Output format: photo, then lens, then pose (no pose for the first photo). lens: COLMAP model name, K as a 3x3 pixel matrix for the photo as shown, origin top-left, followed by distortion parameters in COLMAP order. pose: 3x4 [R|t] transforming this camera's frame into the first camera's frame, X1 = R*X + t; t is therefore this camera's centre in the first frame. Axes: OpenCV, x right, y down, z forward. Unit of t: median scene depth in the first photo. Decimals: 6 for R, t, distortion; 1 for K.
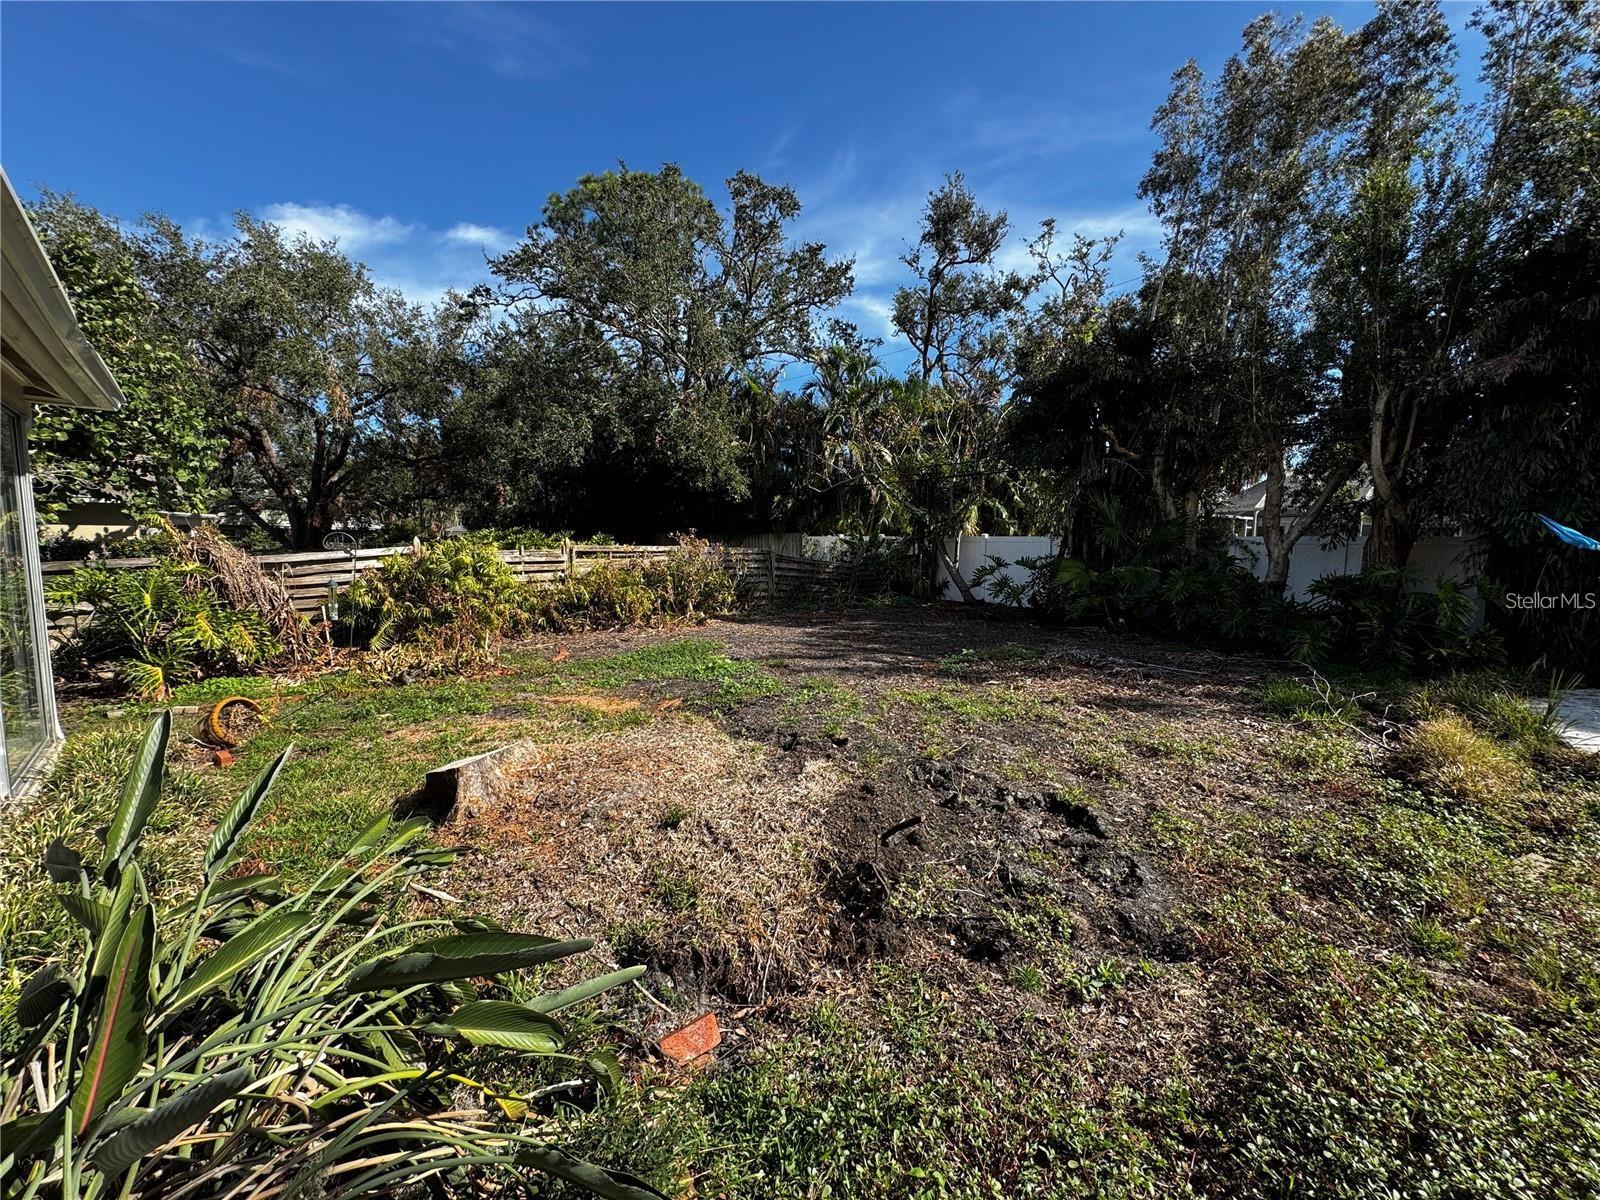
lens RADIAL K [[643.9, 0, 798.1], [0, 643.9, 604.3], [0, 0, 1]] dist [-0.002367, -0.000057]
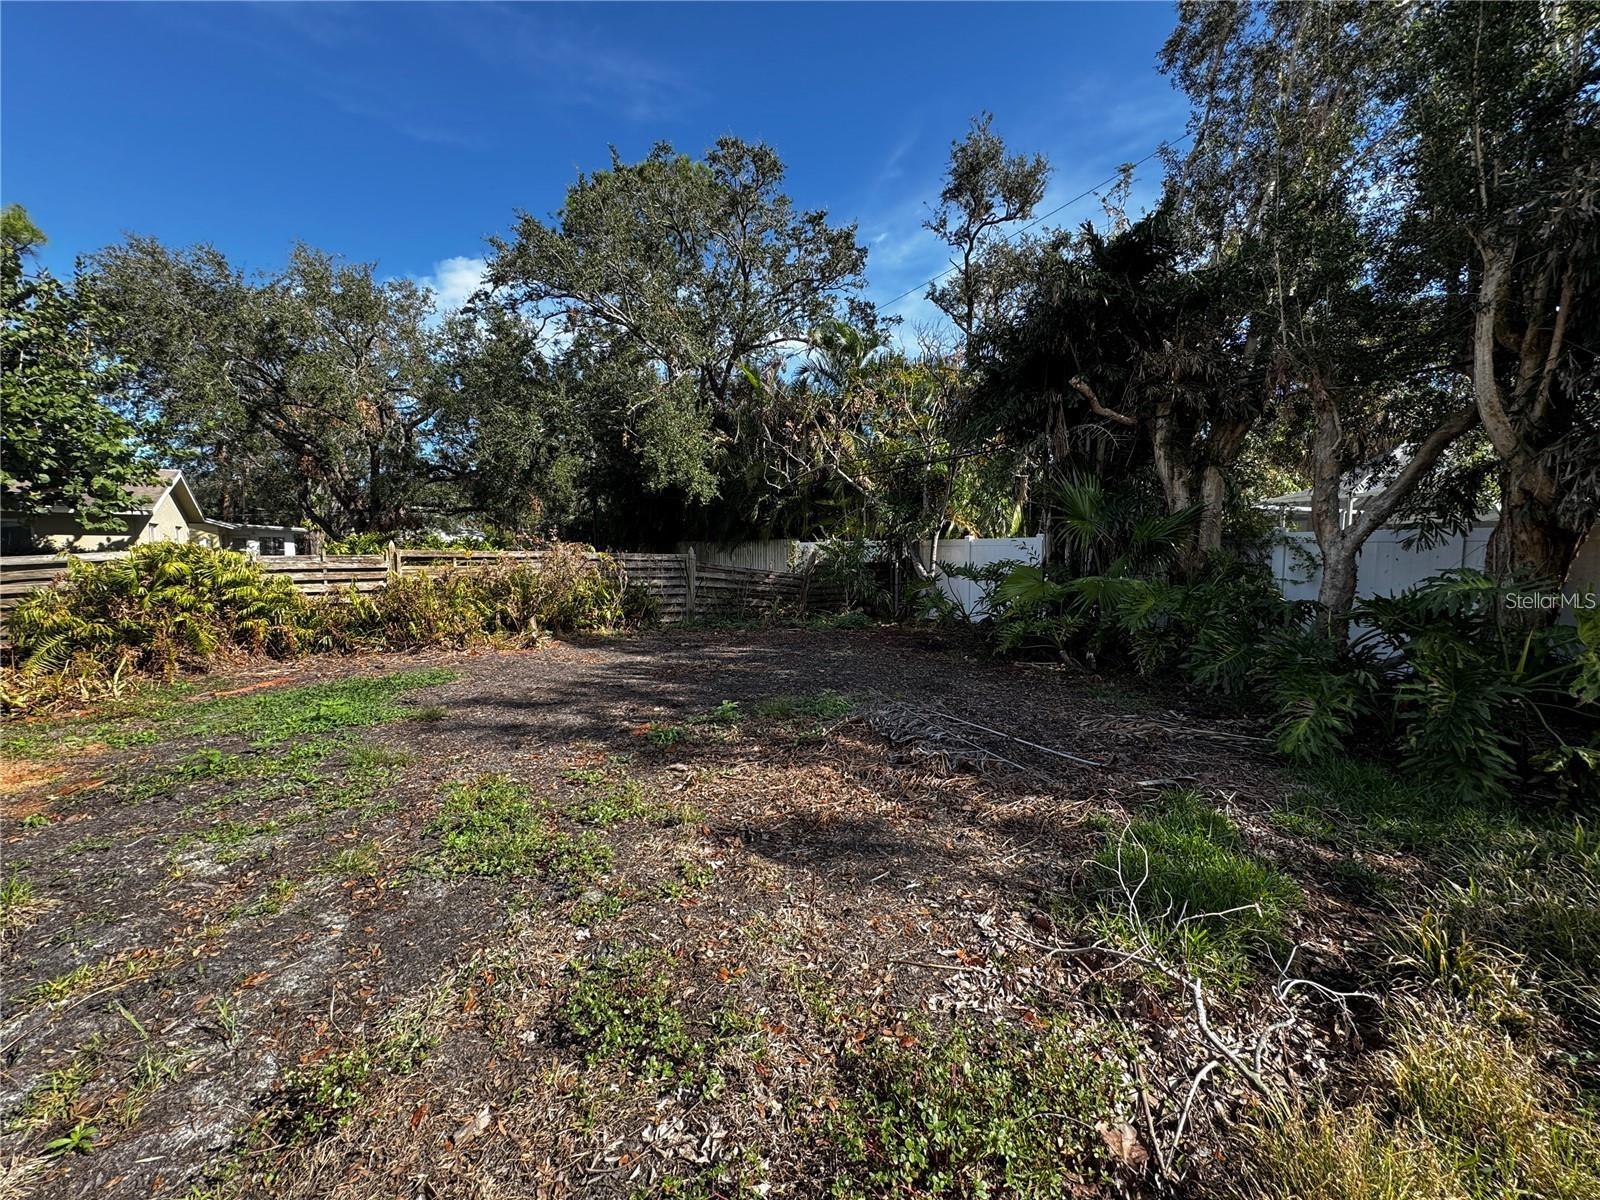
lens RADIAL K [[643.9, 0, 798.1], [0, 643.9, 604.3], [0, 0, 1]] dist [-0.002367, -0.000057]
pose [[0.982495, 0.011193, -0.185950, 0.289530], [-0.014951, 0.999711, -0.018818, -0.010552], [0.185686, 0.021269, 0.982379, 0.238516]]
